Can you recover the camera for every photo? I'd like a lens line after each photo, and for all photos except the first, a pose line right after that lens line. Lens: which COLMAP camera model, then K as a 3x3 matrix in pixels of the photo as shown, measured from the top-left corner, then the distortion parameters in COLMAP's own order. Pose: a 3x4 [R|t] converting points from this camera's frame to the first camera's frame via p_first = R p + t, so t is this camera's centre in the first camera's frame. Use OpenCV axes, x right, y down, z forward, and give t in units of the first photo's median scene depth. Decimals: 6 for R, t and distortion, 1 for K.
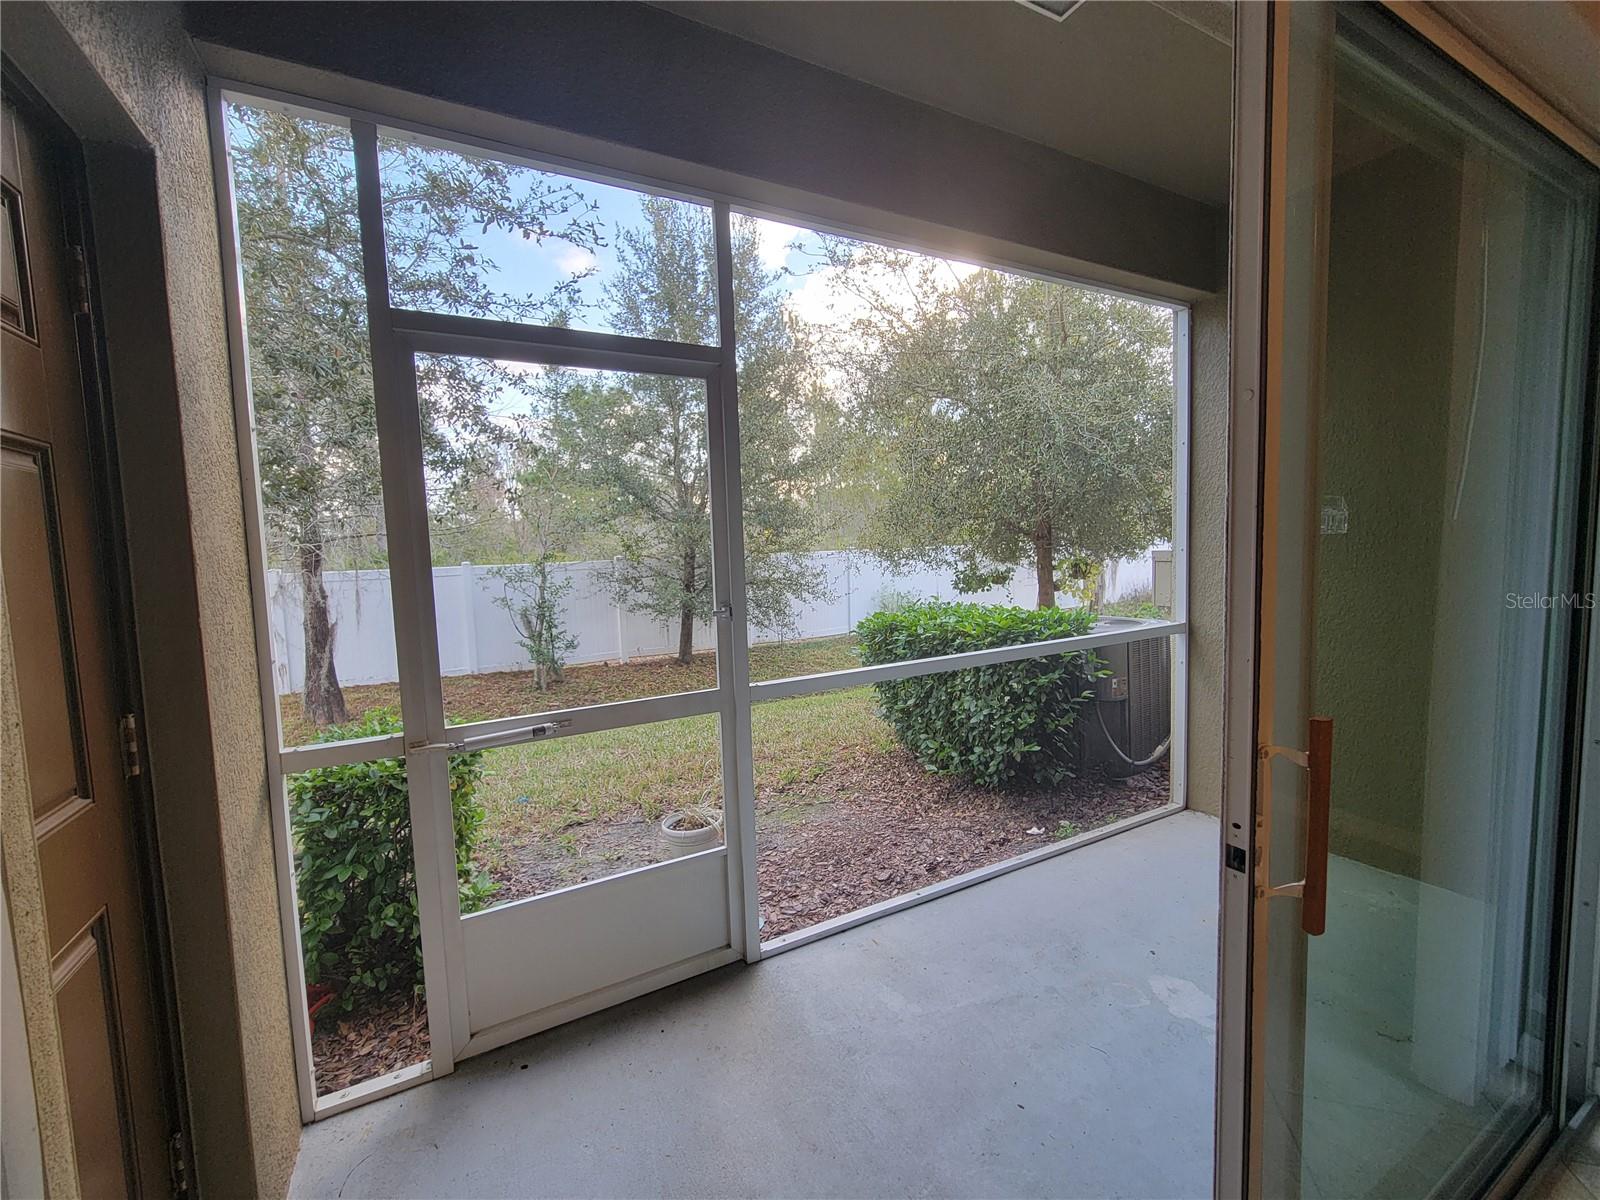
lens RADIAL K [[657.2, 0, 800.0], [0, 657.2, 600.0], [0, 0, 1]] dist [-0.002657, -0.000159]
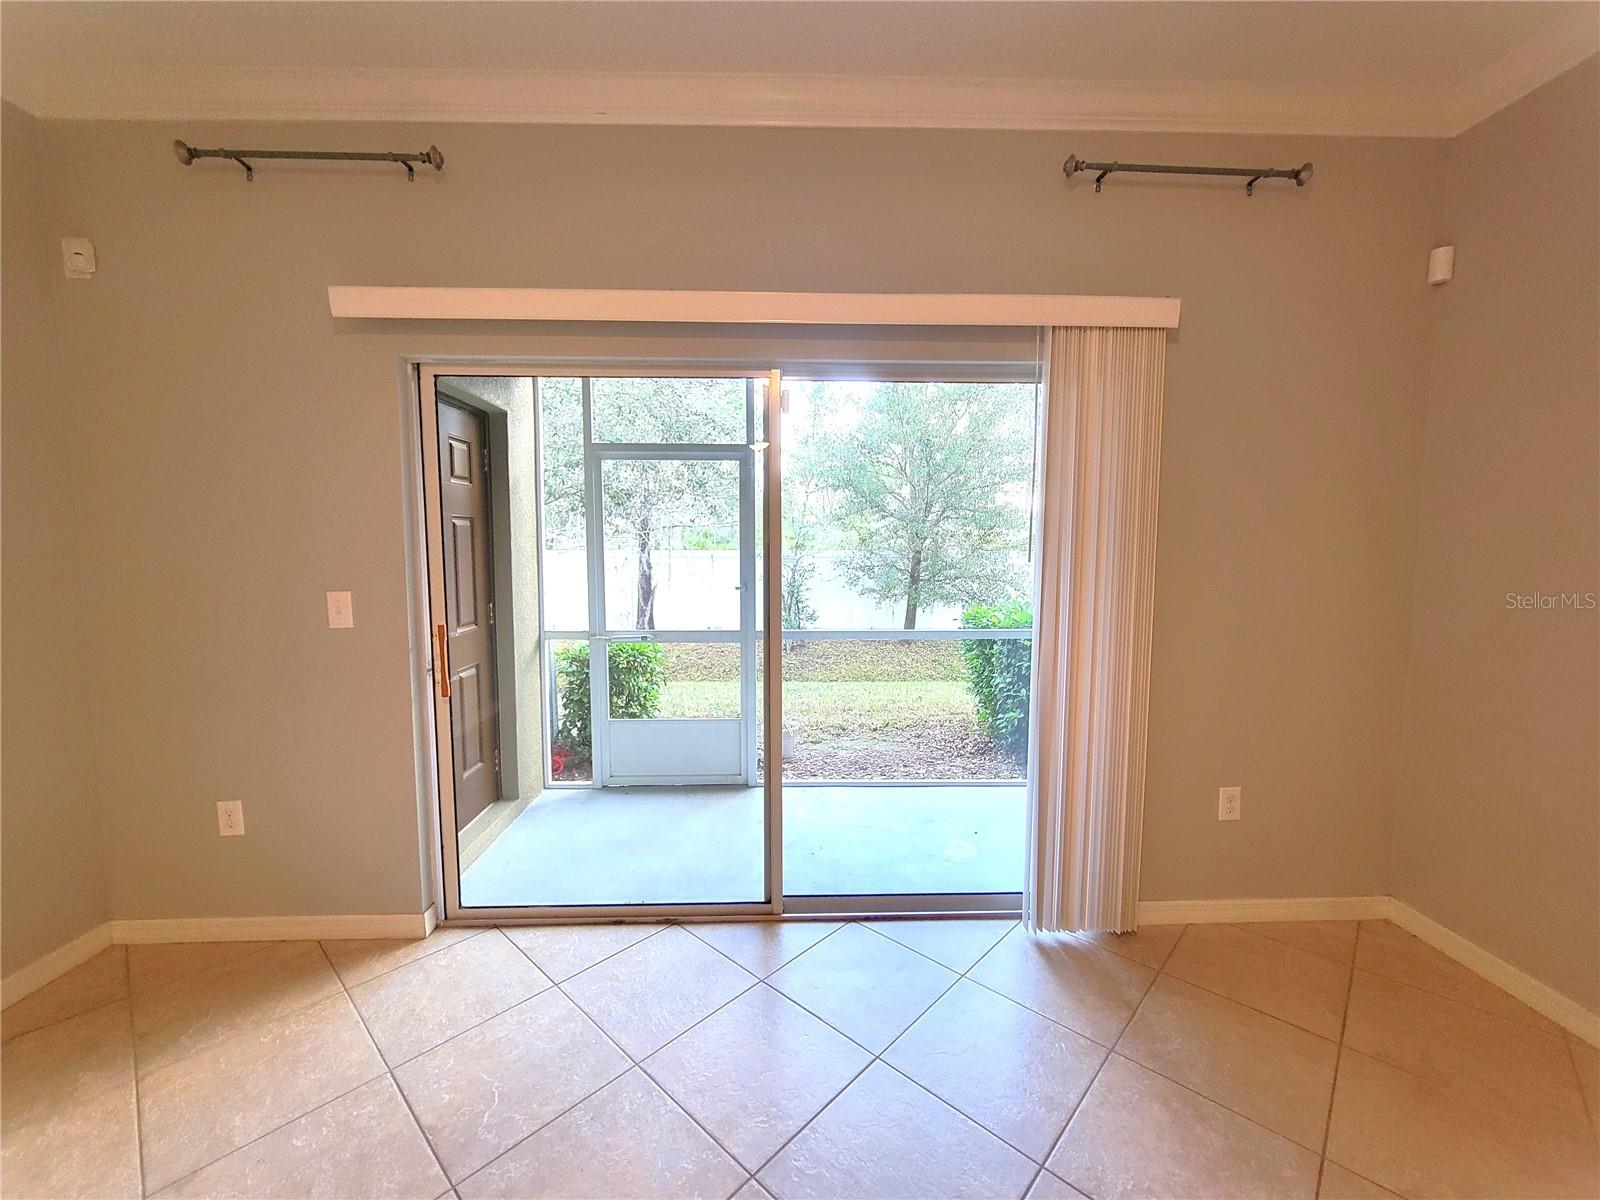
lens RADIAL K [[657.2, 0, 800.0], [0, 657.2, 600.0], [0, 0, 1]] dist [-0.002657, -0.000159]
pose [[0.889597, 0.077900, -0.450055, 0.237575], [-0.070435, 0.996959, 0.033338, -0.005822], [0.451284, 0.002042, 0.892378, -0.156122]]
